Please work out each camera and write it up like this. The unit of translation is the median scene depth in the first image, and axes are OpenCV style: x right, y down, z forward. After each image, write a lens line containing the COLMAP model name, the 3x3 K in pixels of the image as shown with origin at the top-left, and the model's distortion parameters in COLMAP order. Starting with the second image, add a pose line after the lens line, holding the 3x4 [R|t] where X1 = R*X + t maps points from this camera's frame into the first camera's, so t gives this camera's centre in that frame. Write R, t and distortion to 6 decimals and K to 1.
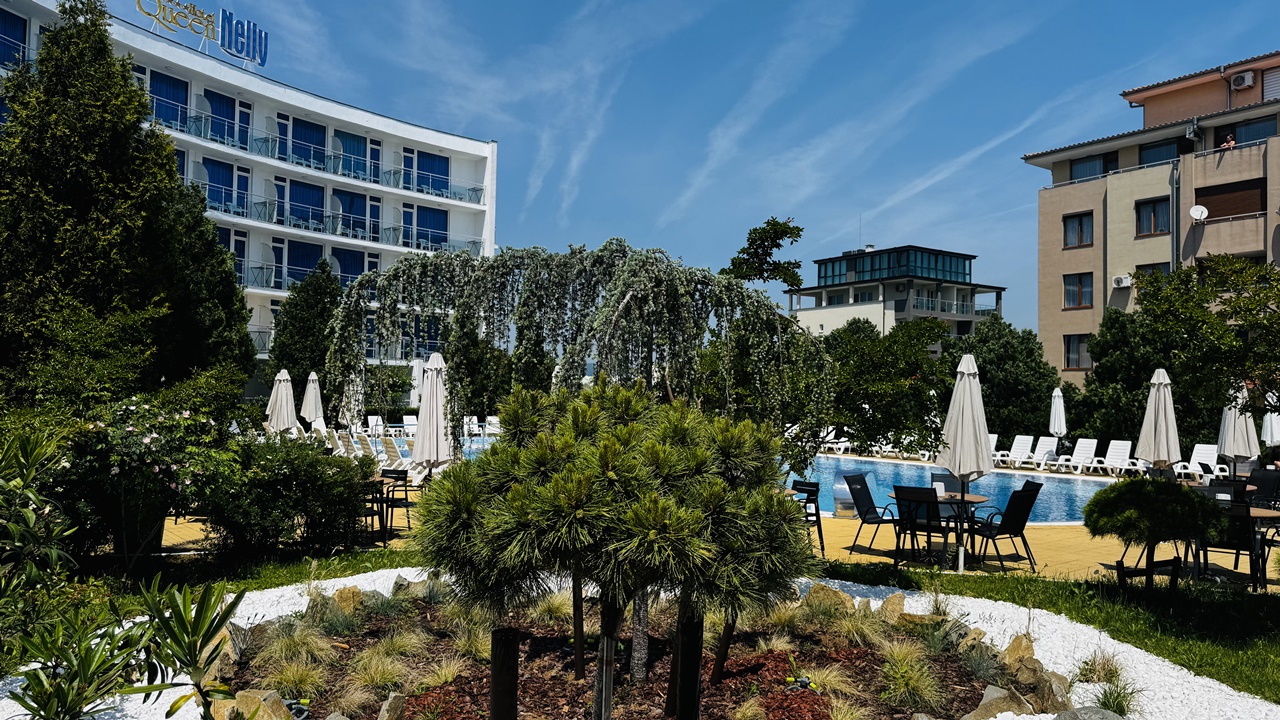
lens RADIAL K [[892.9, 0, 653.7], [0, 892.9, 373.5], [0, 0, 1]] dist [0.067381, -0.094078]
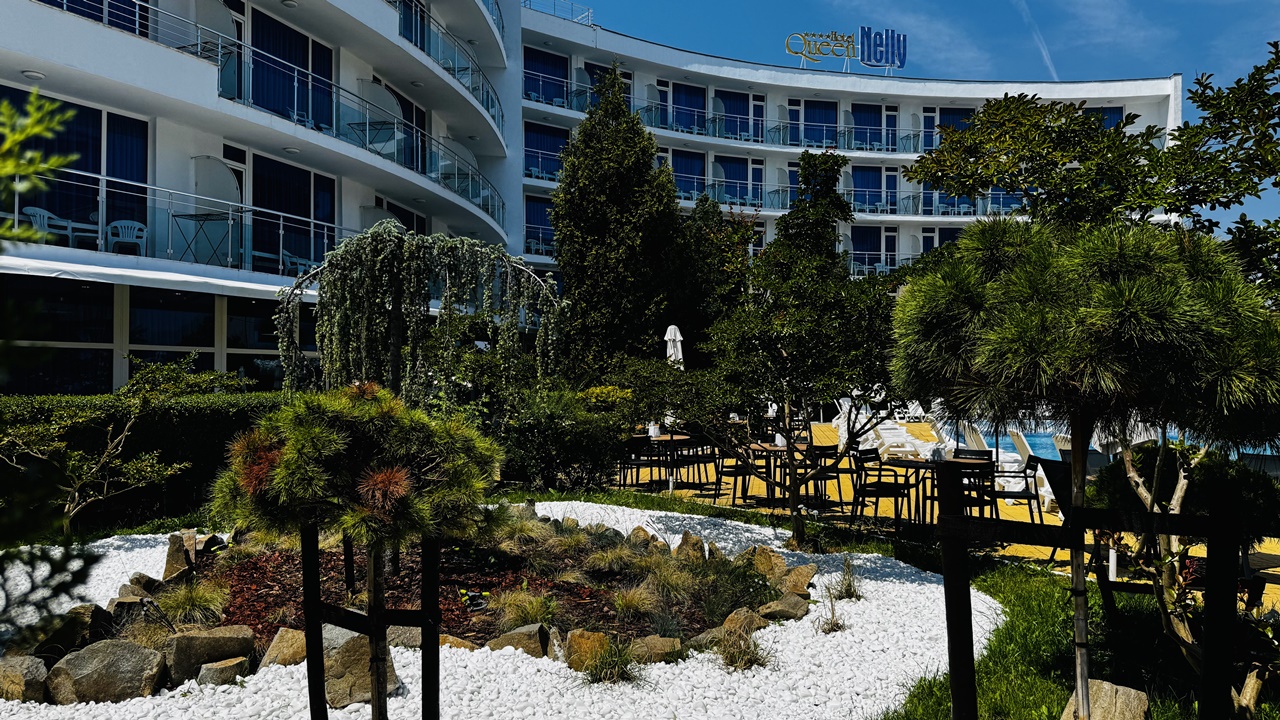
lens RADIAL K [[892.9, 0, 654.6], [0, 892.9, 393.9], [0, 0, 1]] dist [0.067381, -0.094078]
pose [[0.660719, -0.009406, -0.750575, 0.151680], [0.035666, 0.999186, 0.018874, 0.010505], [0.749786, -0.039240, 0.660516, 0.061445]]
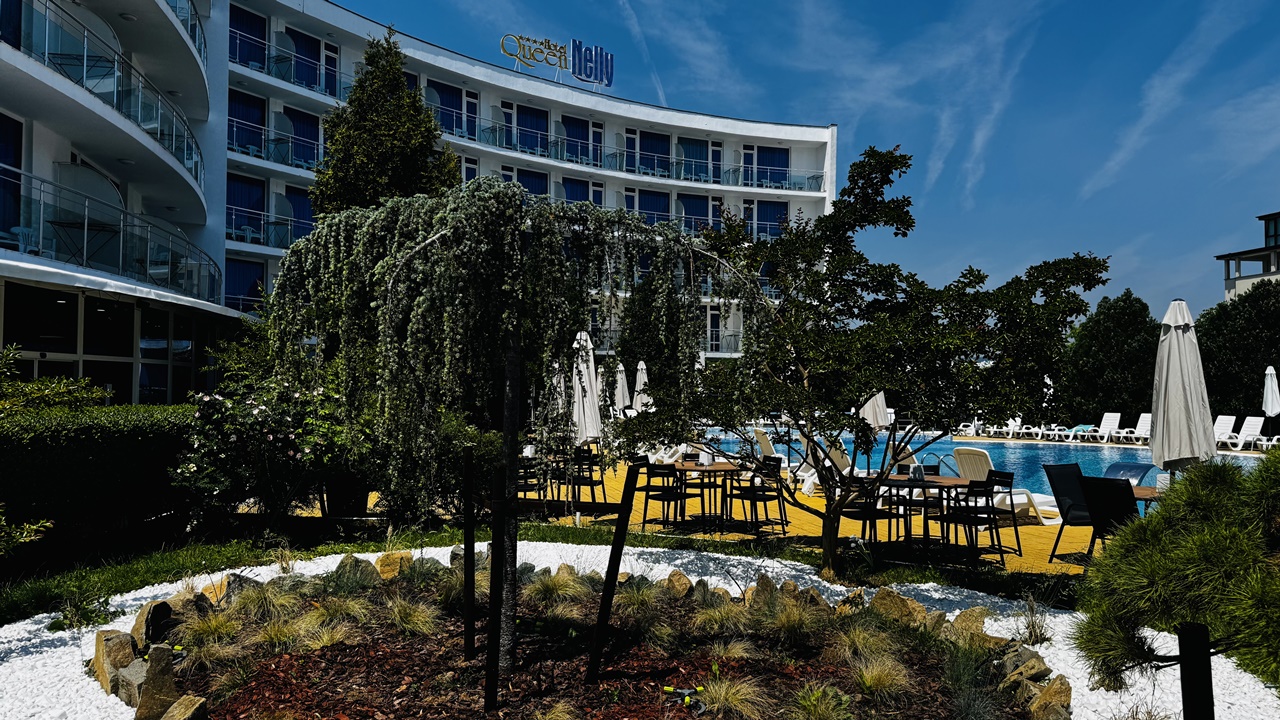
lens RADIAL K [[892.9, 0, 654.2], [0, 892.9, 379.2], [0, 0, 1]] dist [0.067381, -0.094078]
pose [[0.903868, -0.020062, -0.427340, 0.065488], [0.024989, 0.999670, 0.005925, 0.006763], [0.427081, -0.016034, 0.904071, 0.034377]]
